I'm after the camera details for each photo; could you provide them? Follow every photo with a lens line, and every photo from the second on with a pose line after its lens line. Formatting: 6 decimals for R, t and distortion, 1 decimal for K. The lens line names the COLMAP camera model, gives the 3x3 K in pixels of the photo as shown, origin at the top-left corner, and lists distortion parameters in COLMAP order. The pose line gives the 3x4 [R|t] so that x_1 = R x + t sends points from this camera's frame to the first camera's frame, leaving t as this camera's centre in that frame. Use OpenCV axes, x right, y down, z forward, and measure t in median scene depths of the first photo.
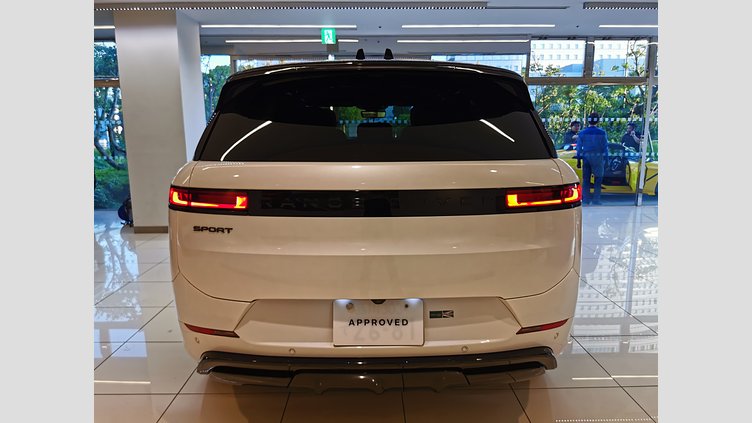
lens RADIAL K [[436.7, 0, 373.0], [0, 436.7, 209.7], [0, 0, 1]] dist [-0.002921, -0.000926]
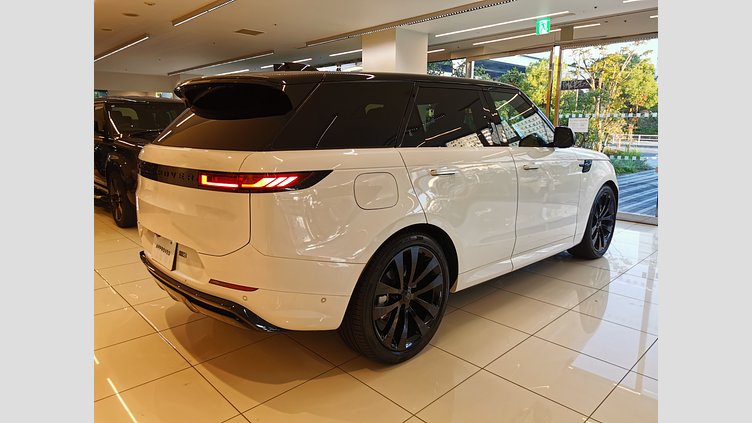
lens RADIAL K [[436.7, 0, 373.0], [0, 436.7, 209.7], [0, 0, 1]] dist [-0.002921, -0.000926]
pose [[0.680717, 0.137827, -0.719464, 1.555293], [-0.131486, 0.989179, 0.065092, -0.081225], [0.720650, 0.050291, 0.691473, 0.429132]]
